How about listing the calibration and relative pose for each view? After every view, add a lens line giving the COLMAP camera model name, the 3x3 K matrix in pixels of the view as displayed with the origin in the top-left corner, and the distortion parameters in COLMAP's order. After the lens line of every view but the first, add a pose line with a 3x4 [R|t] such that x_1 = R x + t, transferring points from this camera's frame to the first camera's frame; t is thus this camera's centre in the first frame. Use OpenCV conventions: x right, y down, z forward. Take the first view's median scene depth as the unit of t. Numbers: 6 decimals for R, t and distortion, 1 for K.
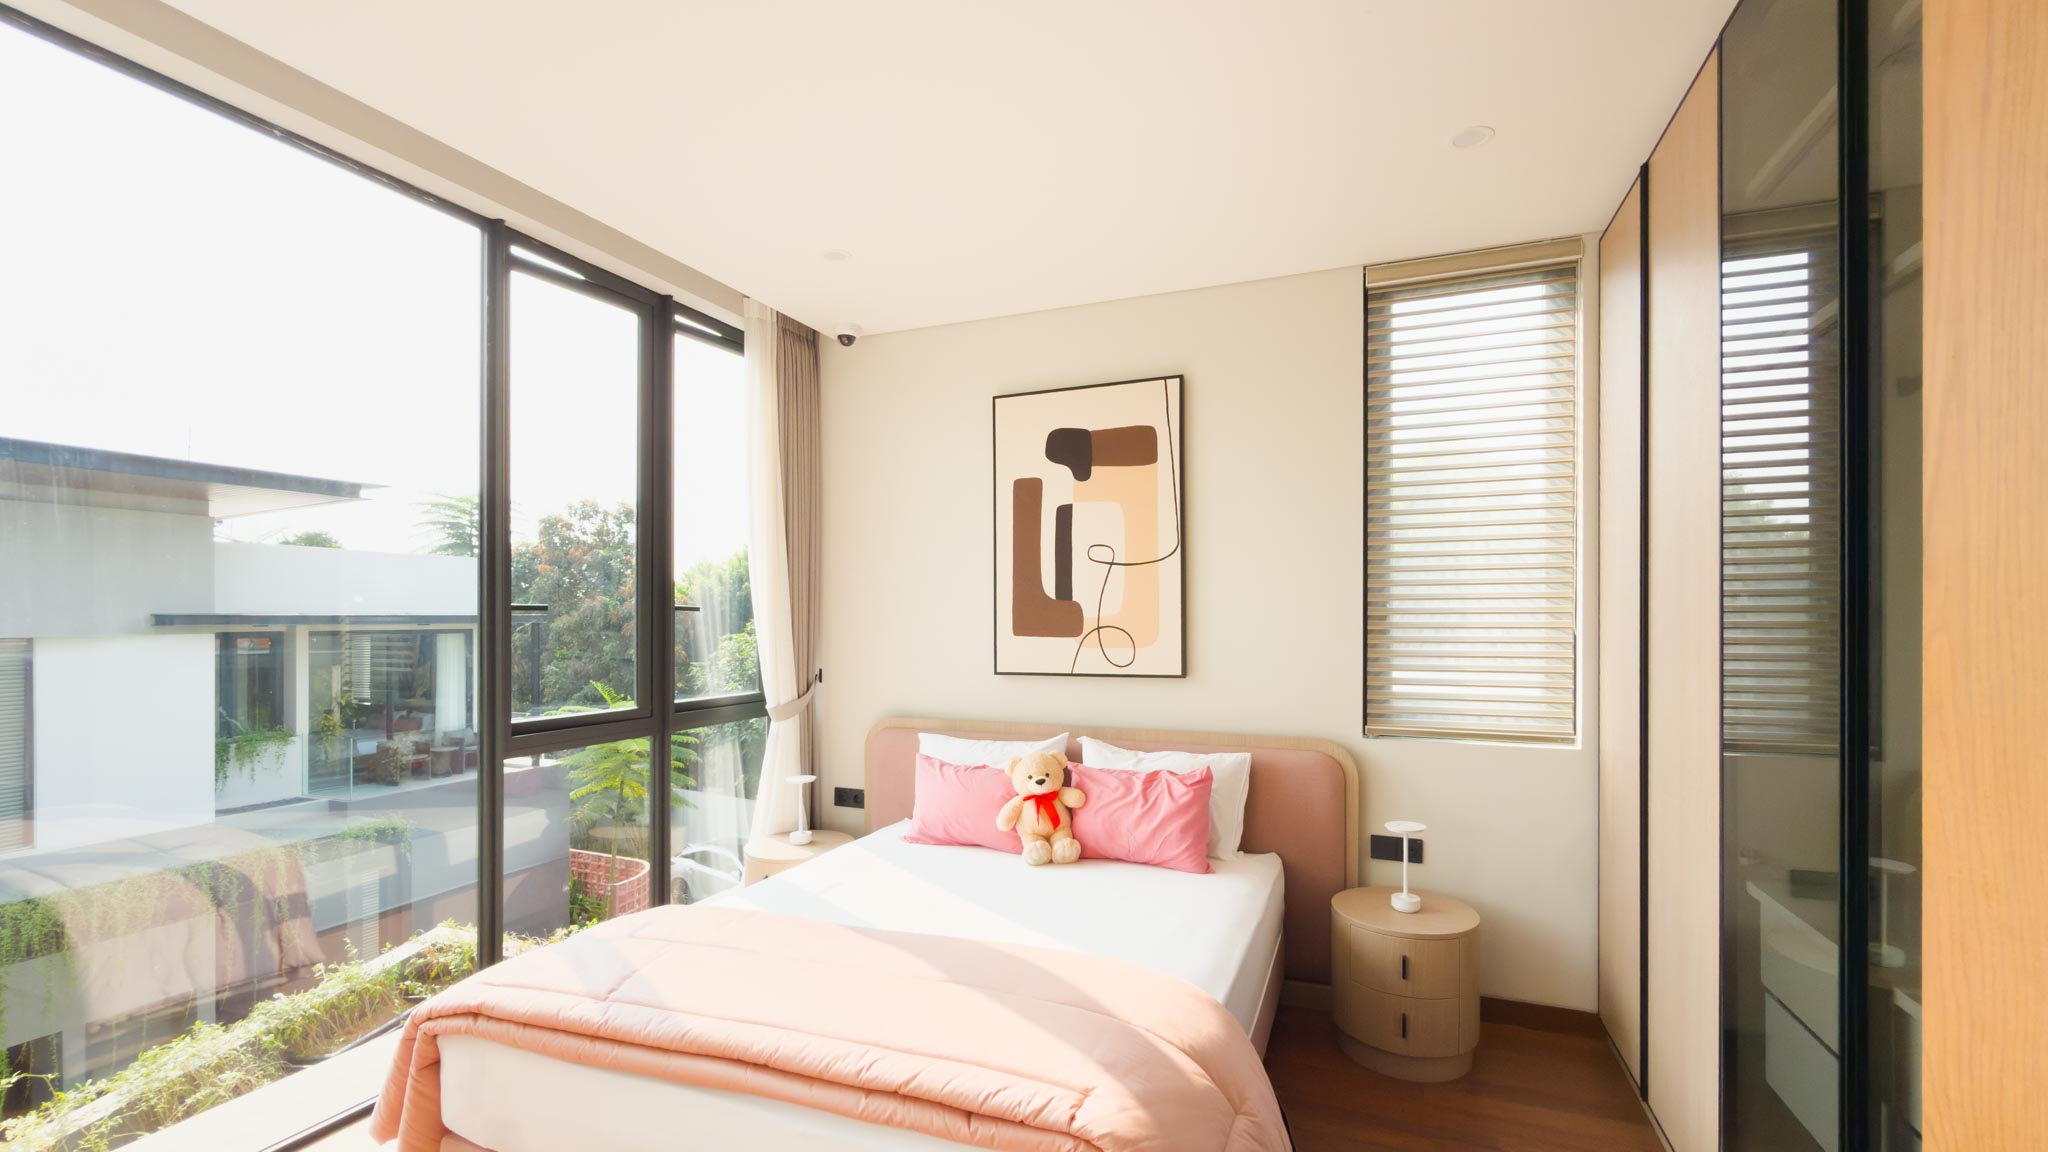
lens RADIAL K [[855.3, 0, 1058.4], [0, 855.3, 619.8], [0, 0, 1]] dist [-0.000312, -0.000037]
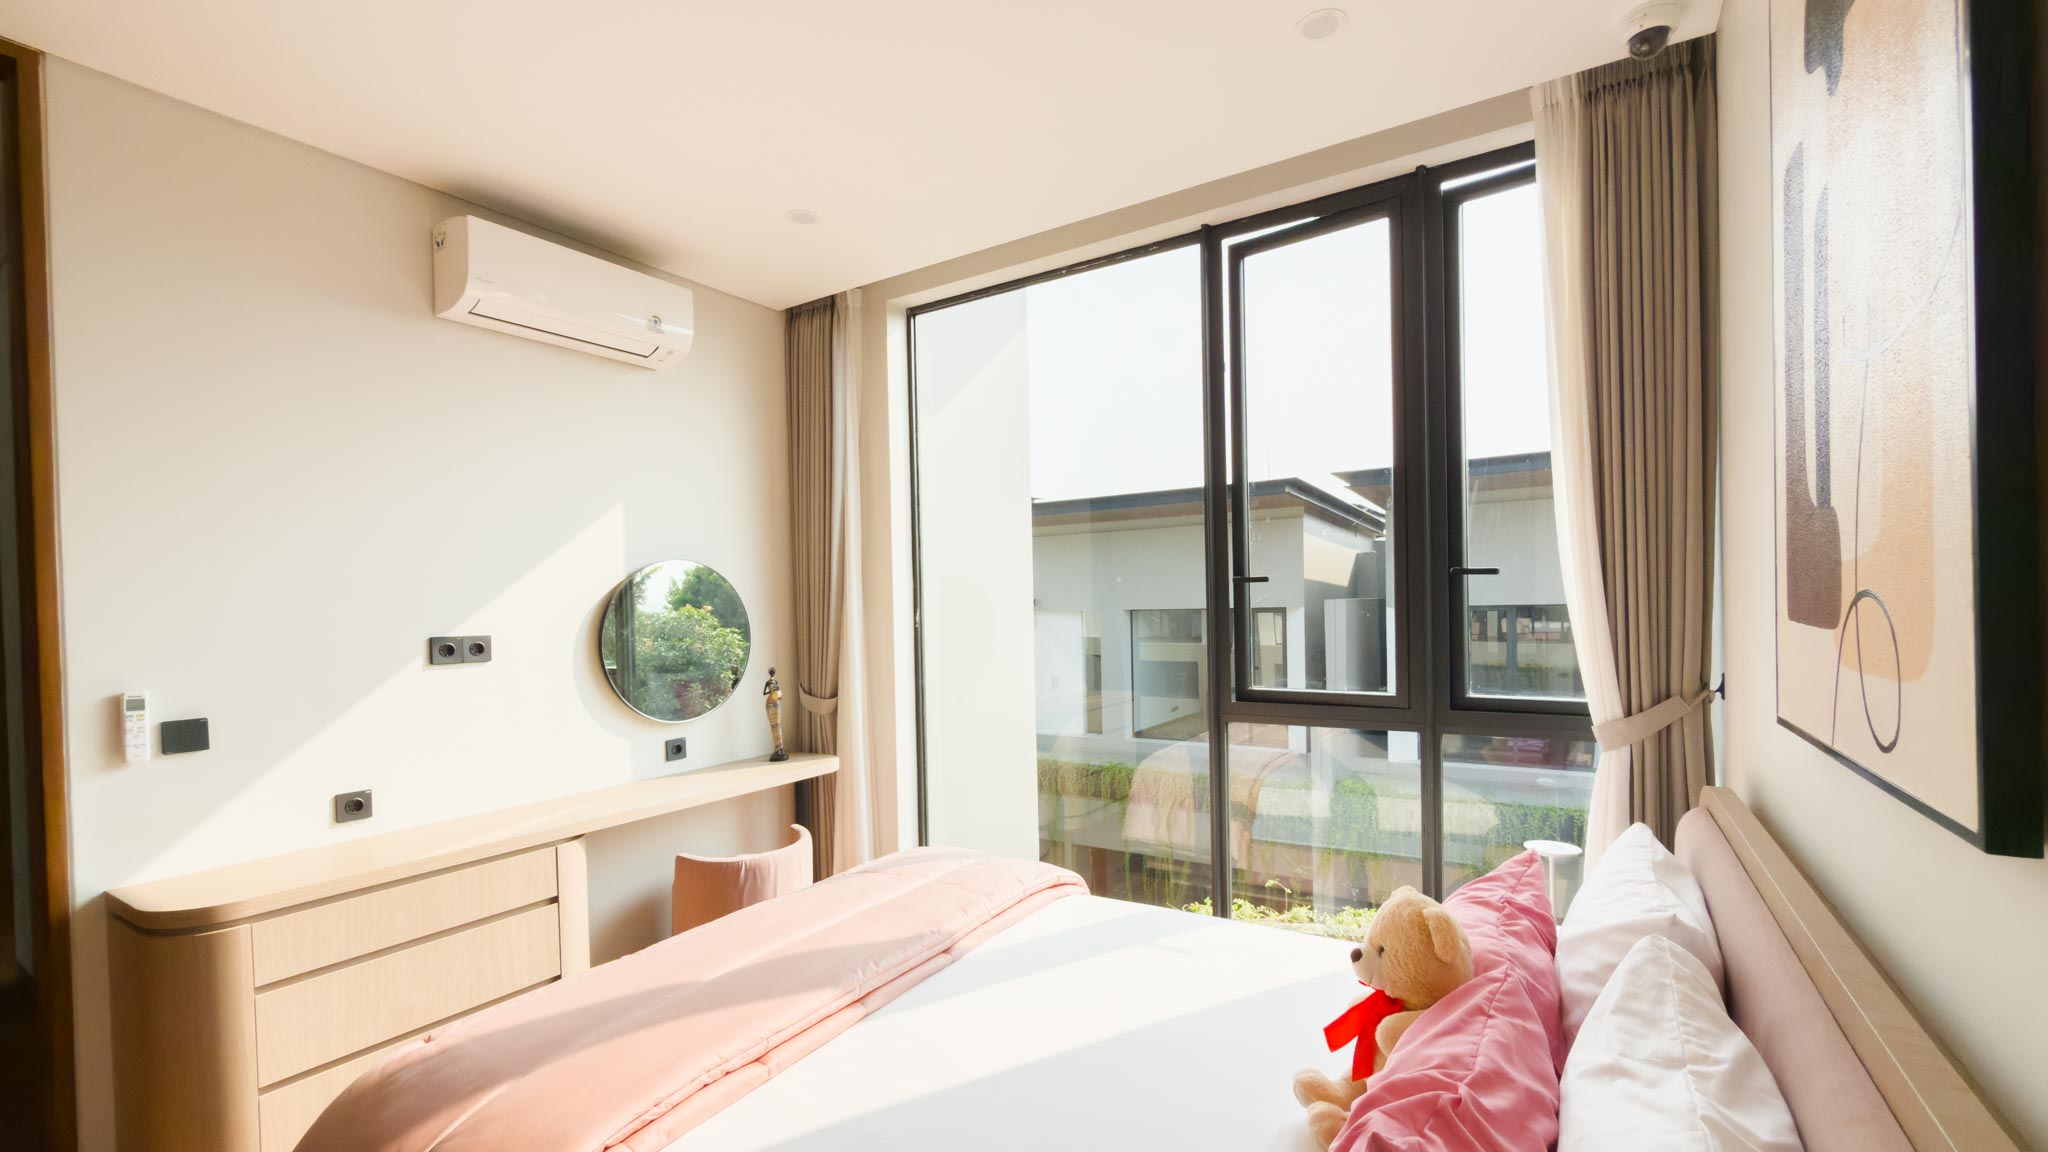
lens RADIAL K [[855.3, 0, 1058.4], [0, 855.3, 619.8], [0, 0, 1]] dist [-0.000312, -0.000037]
pose [[-0.176241, 0.022501, -0.984090, 0.376833], [0.025501, 0.999508, 0.018287, 0.006180], [0.984017, -0.021873, -0.176728, 0.819363]]
